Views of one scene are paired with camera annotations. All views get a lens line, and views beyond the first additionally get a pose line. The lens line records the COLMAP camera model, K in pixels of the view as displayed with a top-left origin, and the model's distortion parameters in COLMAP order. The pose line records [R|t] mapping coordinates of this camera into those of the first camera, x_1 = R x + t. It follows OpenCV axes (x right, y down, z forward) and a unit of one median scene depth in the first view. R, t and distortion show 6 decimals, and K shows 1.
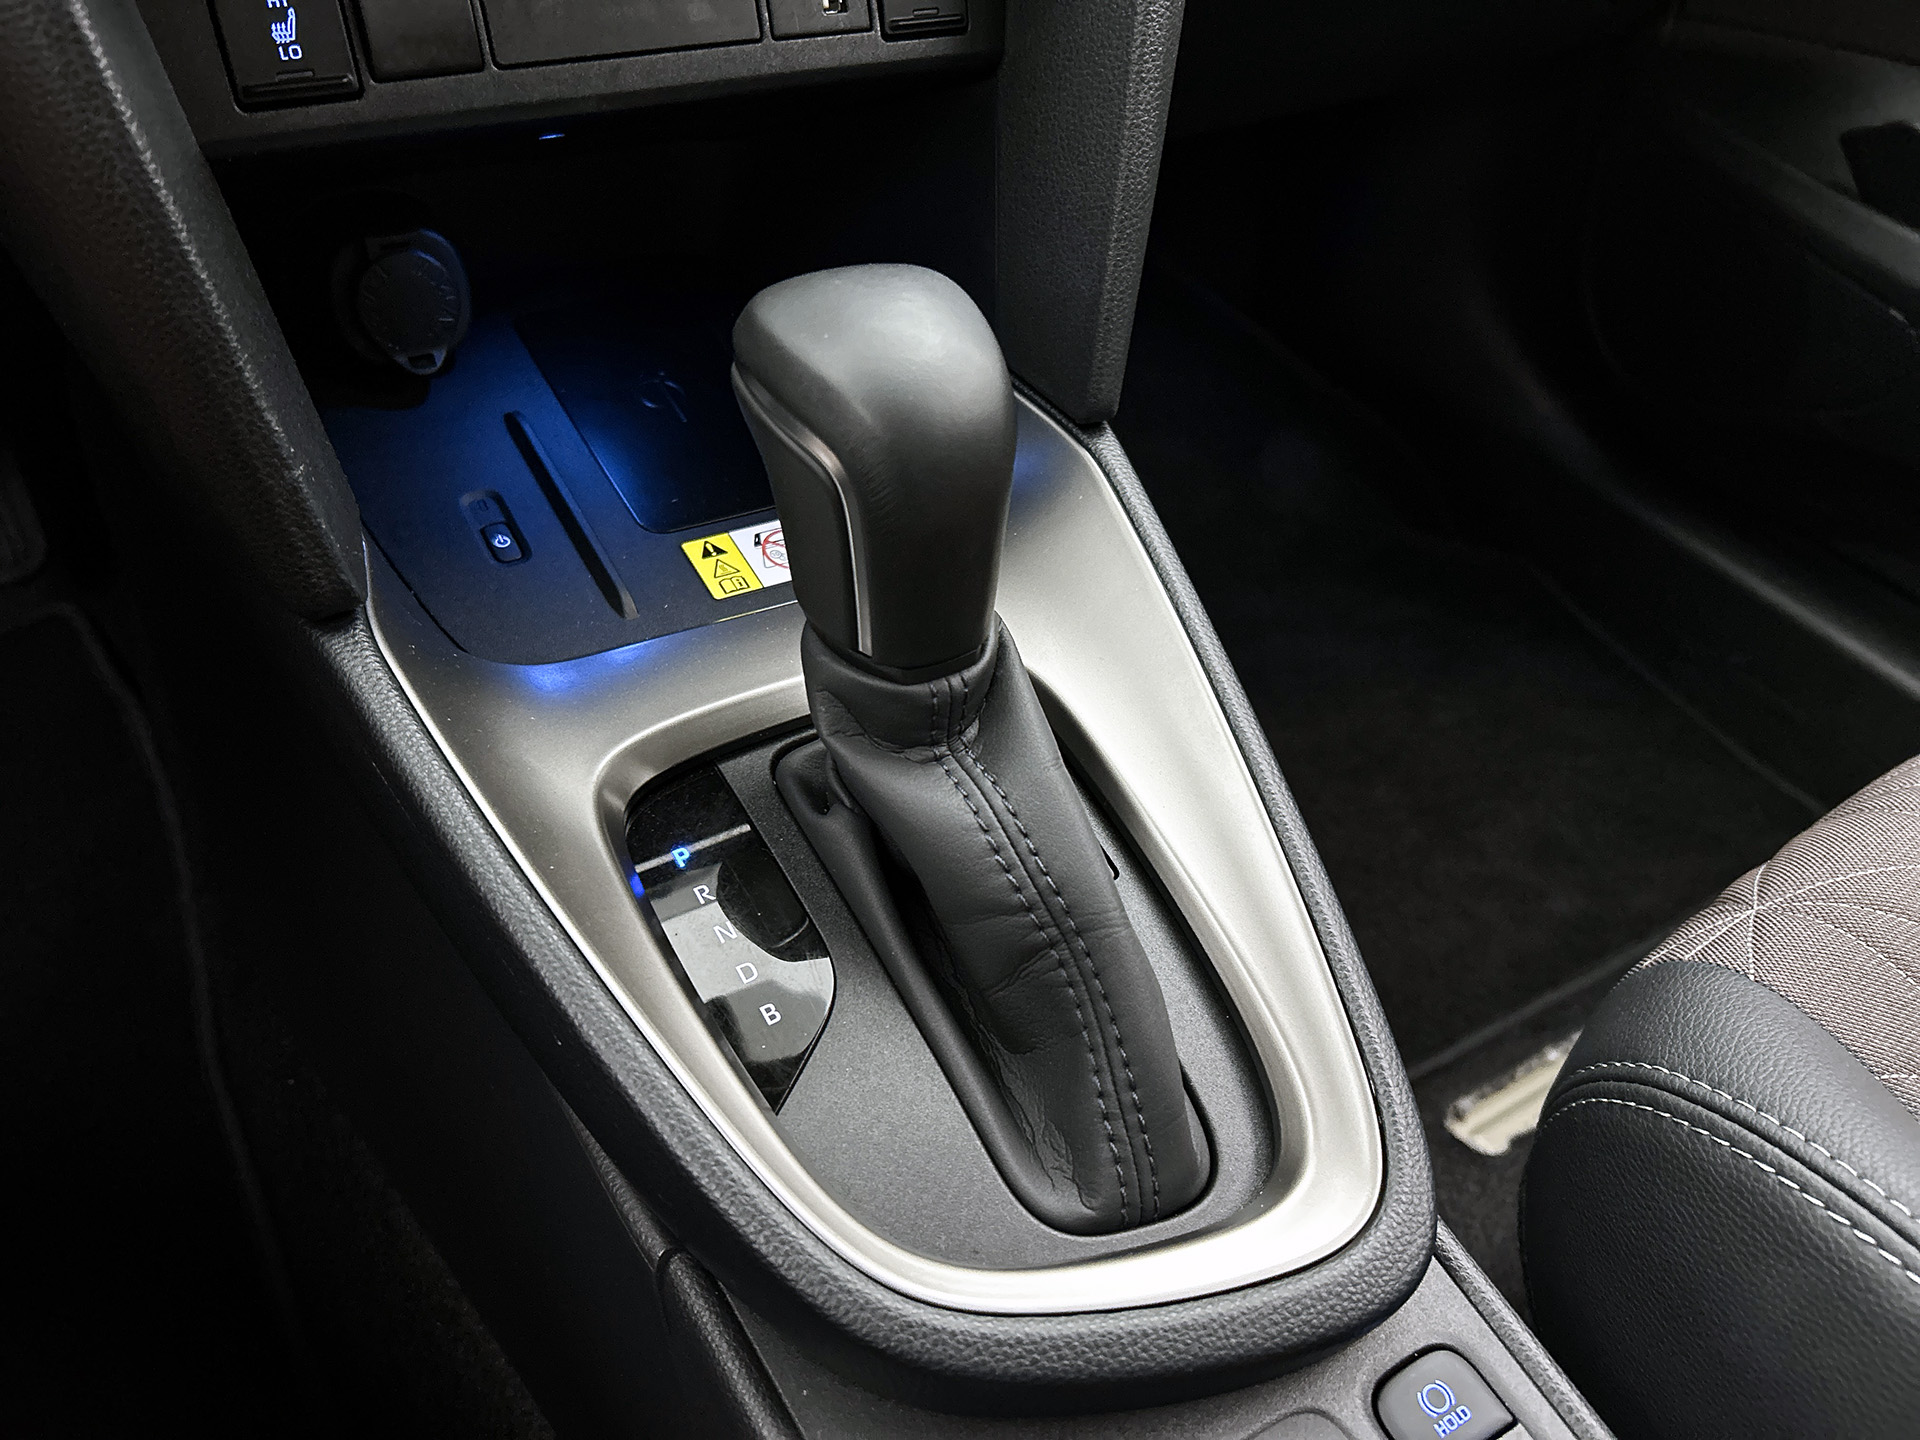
lens RADIAL K [[1495.8, 0, 947.2], [0, 1495.8, 727.4], [0, 0, 1]] dist [0.027892, -0.017940]
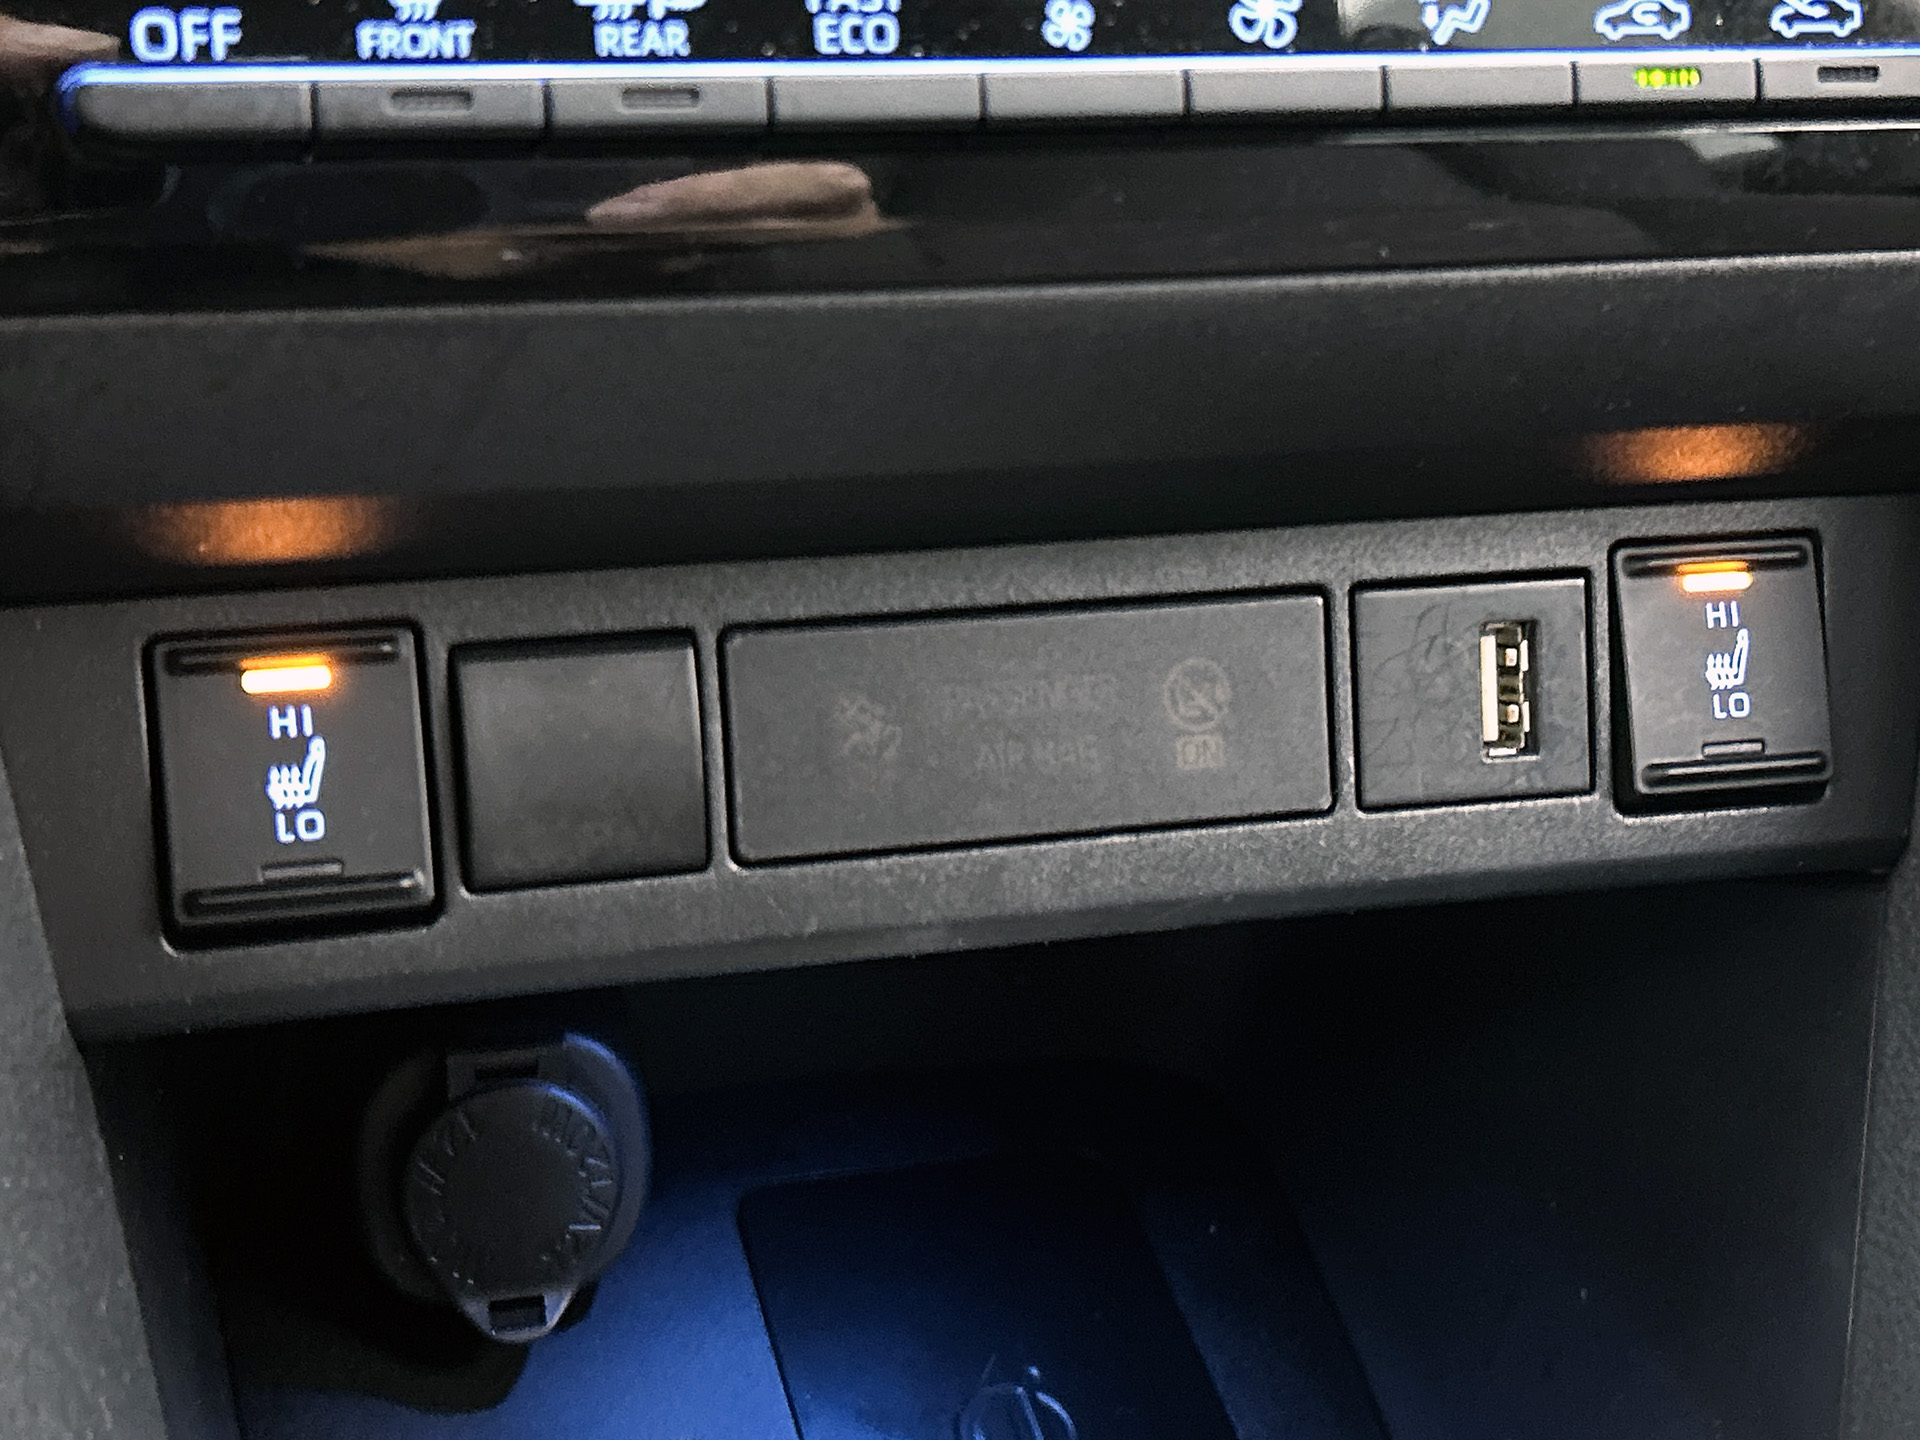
lens RADIAL K [[3036.5, 0, 970.7], [0, 3036.5, 730.8], [0, 0, 1]] dist [0.148993, 0.000000]
pose [[0.968104, 0.085270, -0.235593, -0.018991], [-0.150846, 0.949153, -0.276323, -0.226712], [0.200052, 0.303048, 0.931741, 0.147187]]
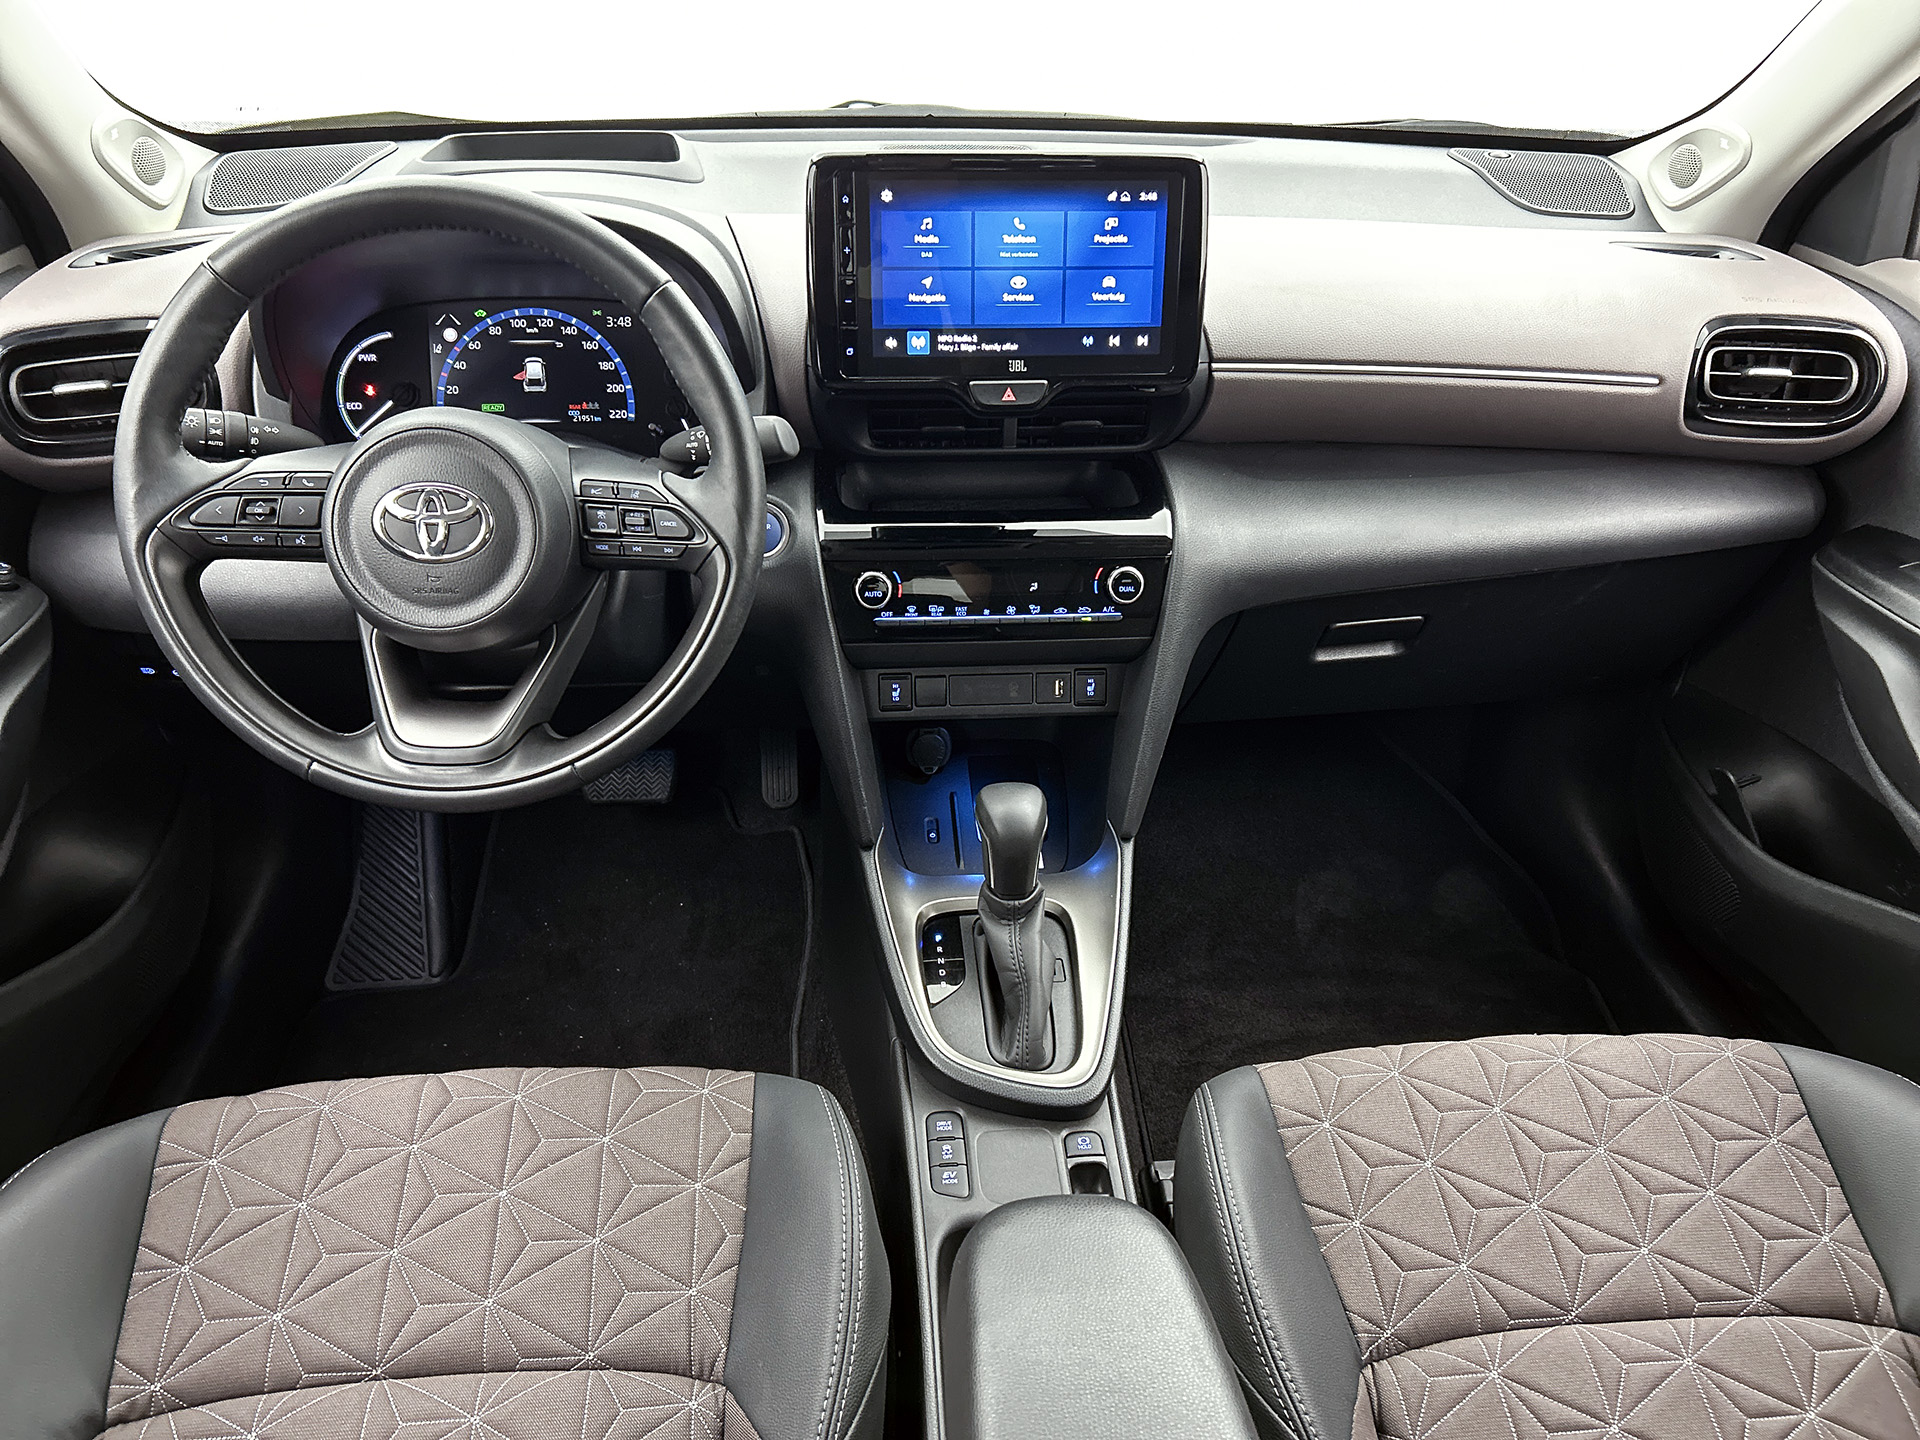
lens RADIAL K [[1495.8, 0, 954.4], [0, 1495.8, 719.8], [0, 0, 1]] dist [0.027892, -0.017940]
pose [[0.892284, 0.174495, -0.416391, 1.123501], [-0.256995, 0.954594, -0.150678, 0.109911], [0.371191, 0.241458, 0.896613, -2.031452]]
